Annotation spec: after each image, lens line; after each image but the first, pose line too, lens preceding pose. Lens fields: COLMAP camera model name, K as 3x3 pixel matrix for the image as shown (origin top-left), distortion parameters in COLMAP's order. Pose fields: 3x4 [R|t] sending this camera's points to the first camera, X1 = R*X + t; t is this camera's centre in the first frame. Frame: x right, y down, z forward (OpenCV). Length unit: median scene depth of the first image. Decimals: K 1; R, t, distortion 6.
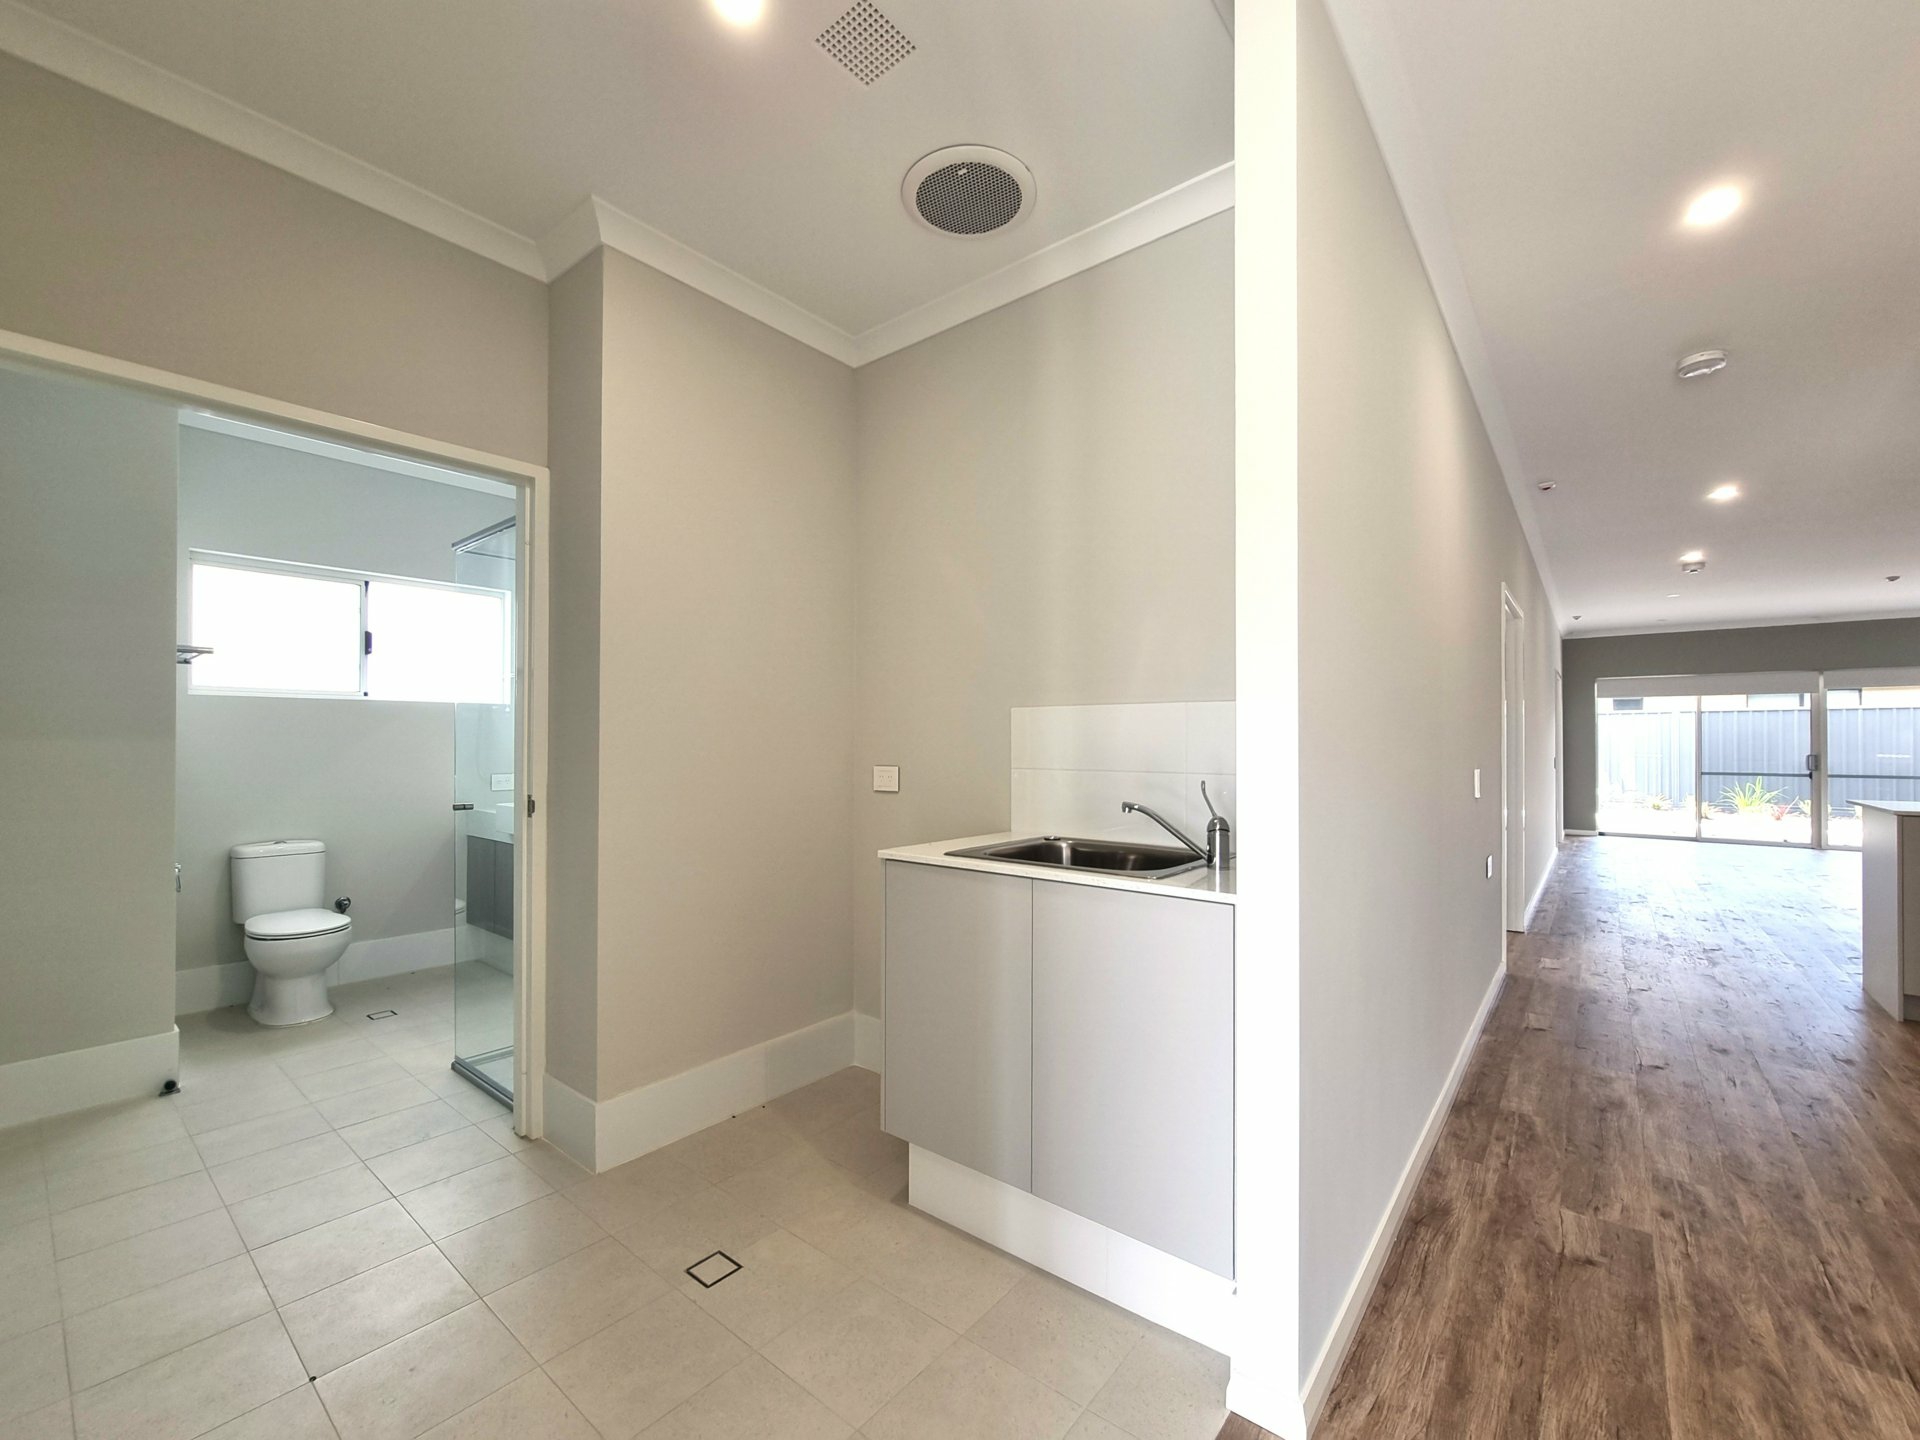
lens RADIAL K [[798.8, 0, 942.6], [0, 798.8, 732.2], [0, 0, 1]] dist [-0.001205, 0.000322]
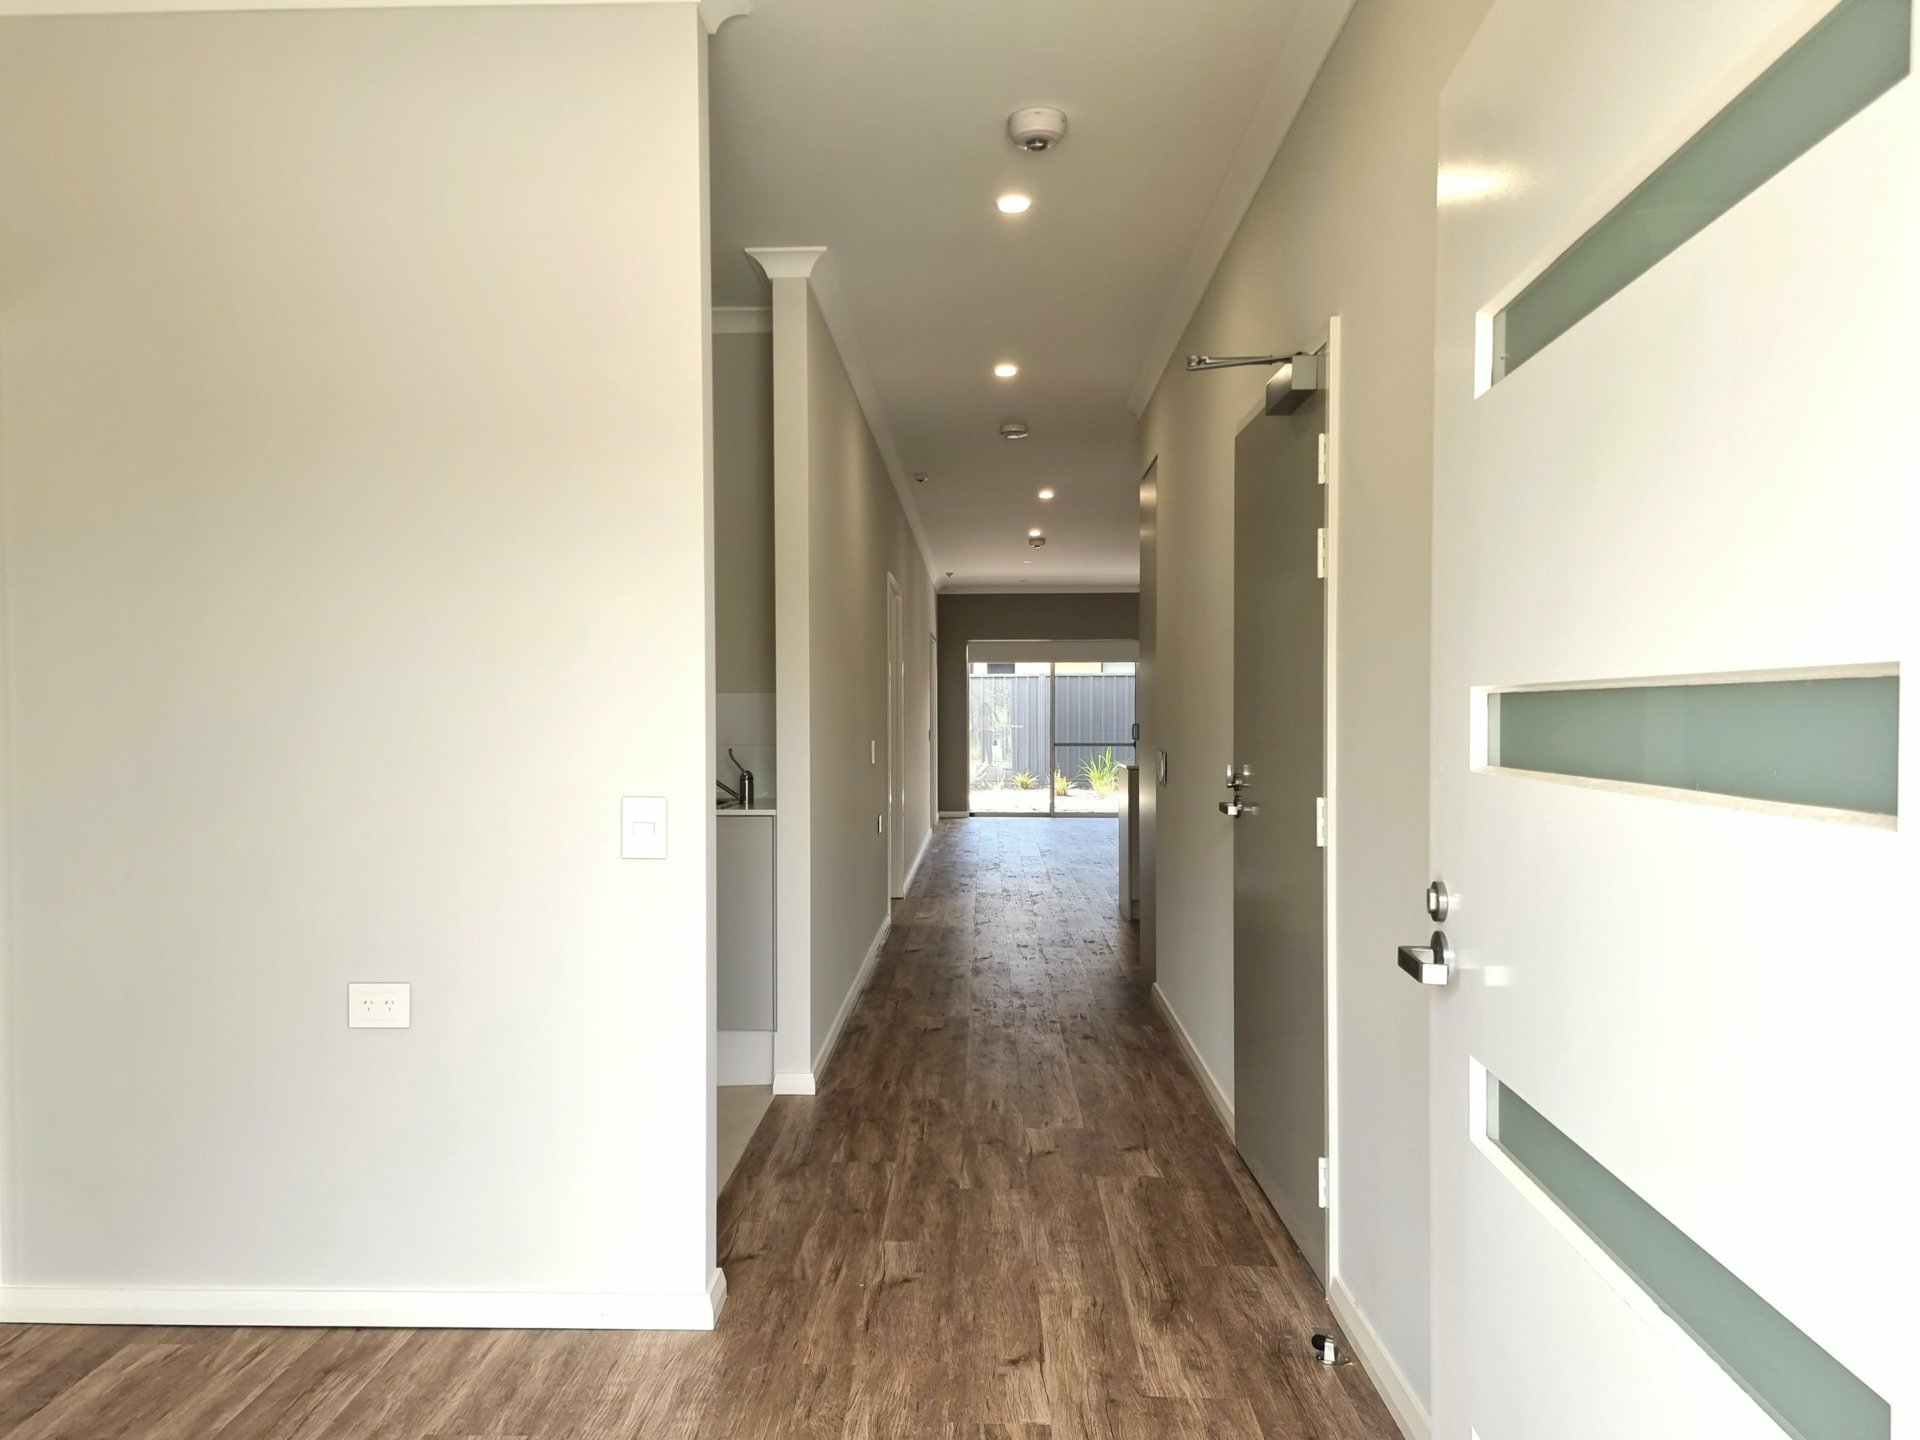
lens RADIAL K [[1342.2, 0, 960.0], [0, 1342.2, 720.0], [0, 0, 1]] dist [0.000406, -0.000004]
pose [[0.781336, -0.010459, 0.624022, -0.254647], [-0.000513, 0.999848, 0.017401, -0.009467], [-0.624110, -0.013916, 0.781213, -0.343550]]
